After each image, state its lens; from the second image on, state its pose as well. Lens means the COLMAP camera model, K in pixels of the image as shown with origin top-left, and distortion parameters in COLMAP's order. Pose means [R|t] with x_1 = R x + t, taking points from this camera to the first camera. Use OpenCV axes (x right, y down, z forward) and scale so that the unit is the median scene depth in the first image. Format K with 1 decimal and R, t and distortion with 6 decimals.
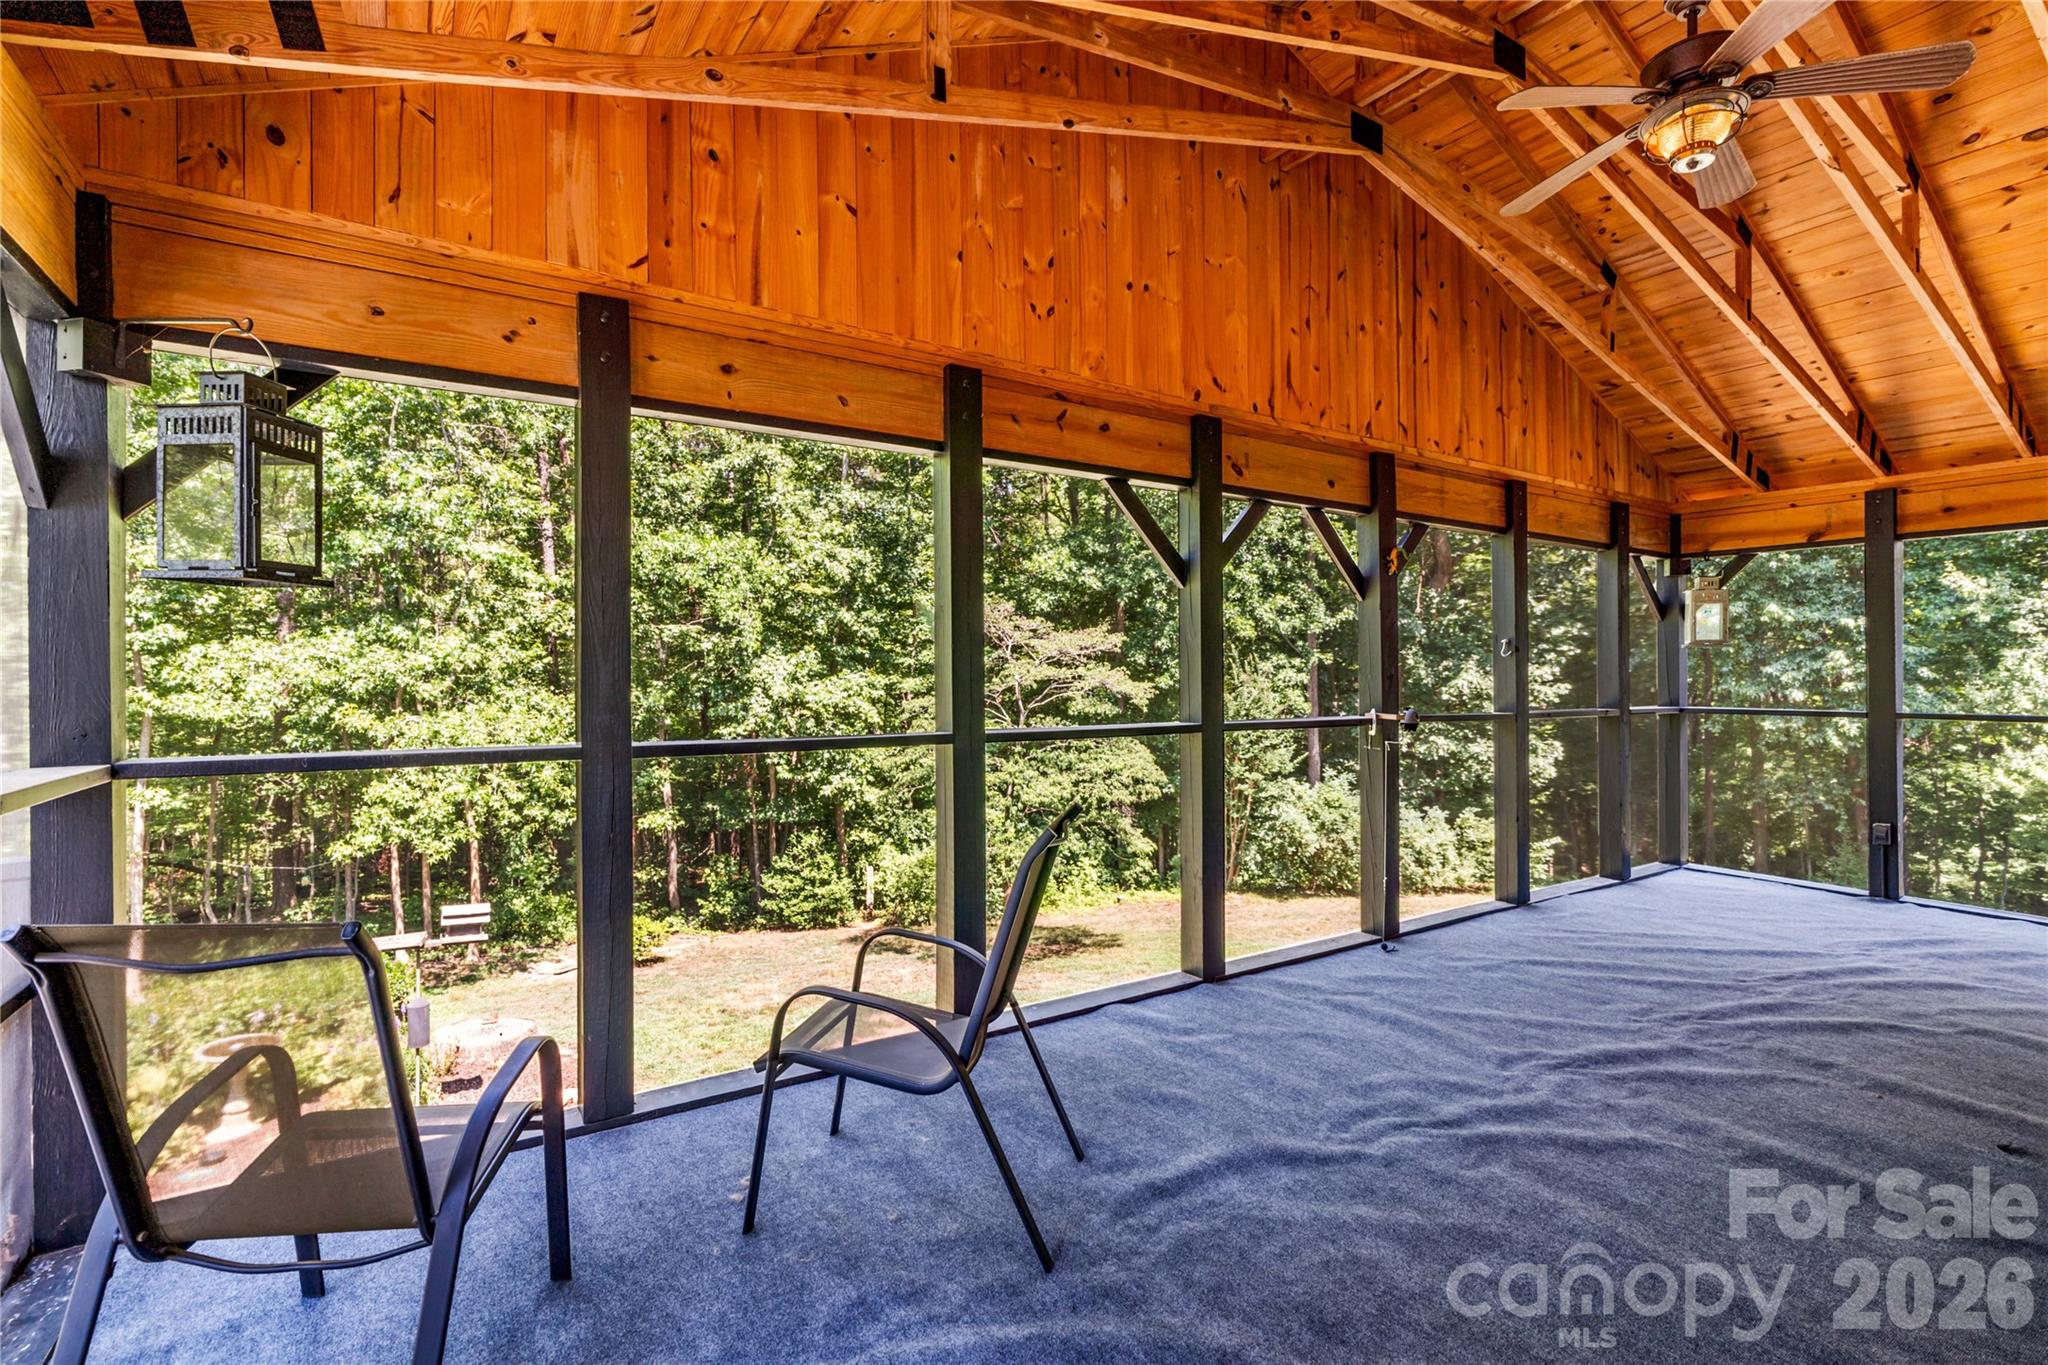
lens RADIAL K [[952.5, 0, 1010.5], [0, 952.5, 673.0], [0, 0, 1]] dist [-0.010399, 0.003334]
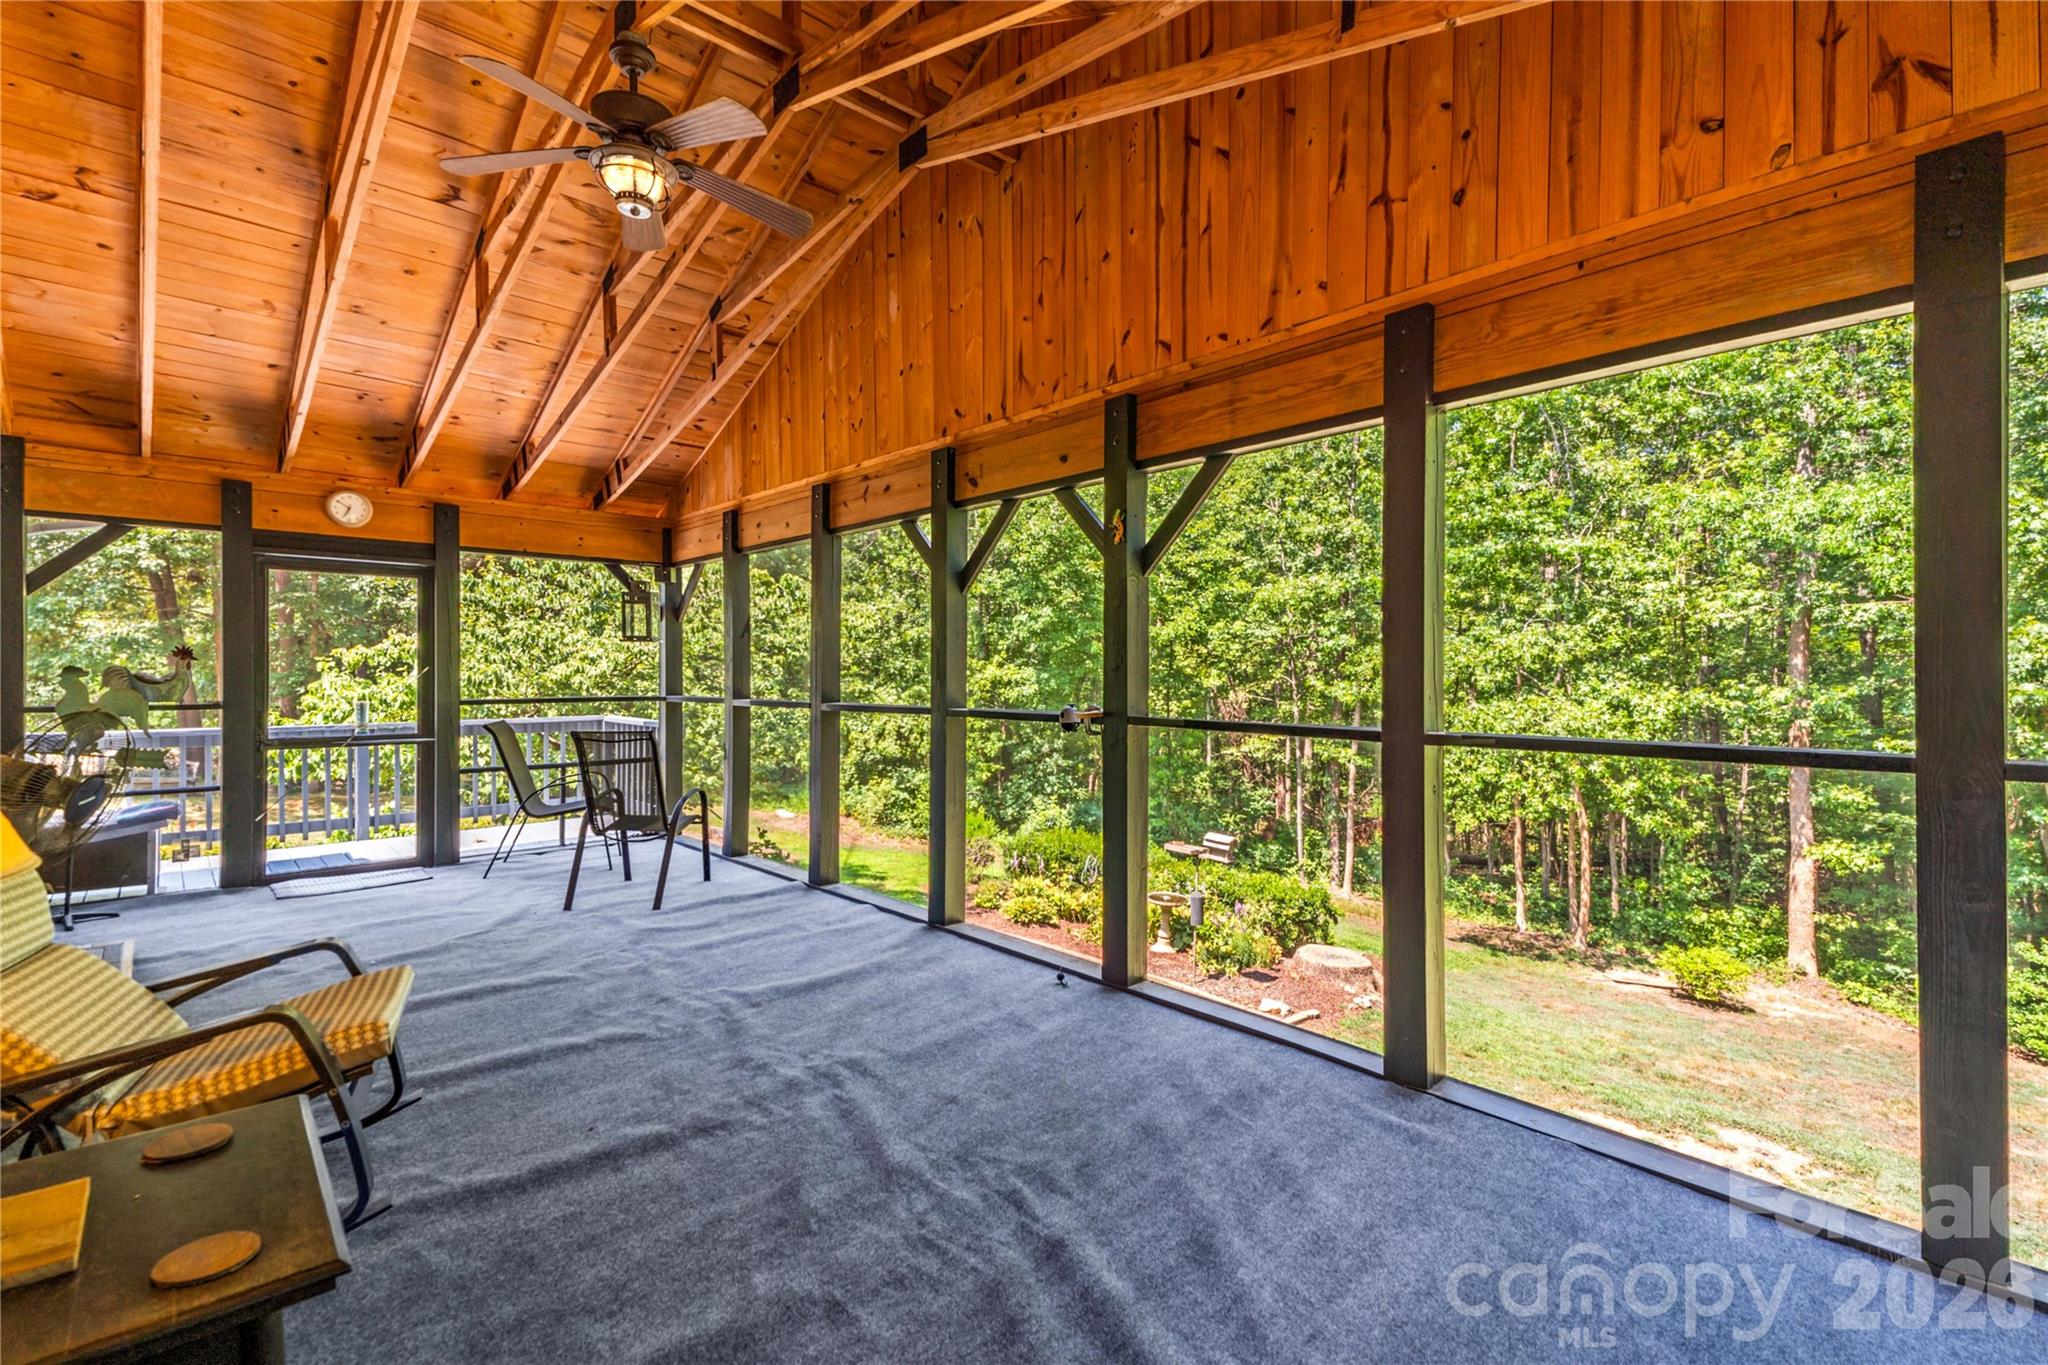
lens RADIAL K [[952.5, 0, 1018.0], [0, 952.5, 680.8], [0, 0, 1]] dist [-0.010399, 0.003334]
pose [[0.146832, 0.008872, -0.989122, 1.238538], [0.006970, 0.999926, 0.010003, 0.004793], [0.989137, -0.008363, 0.146759, 0.822846]]
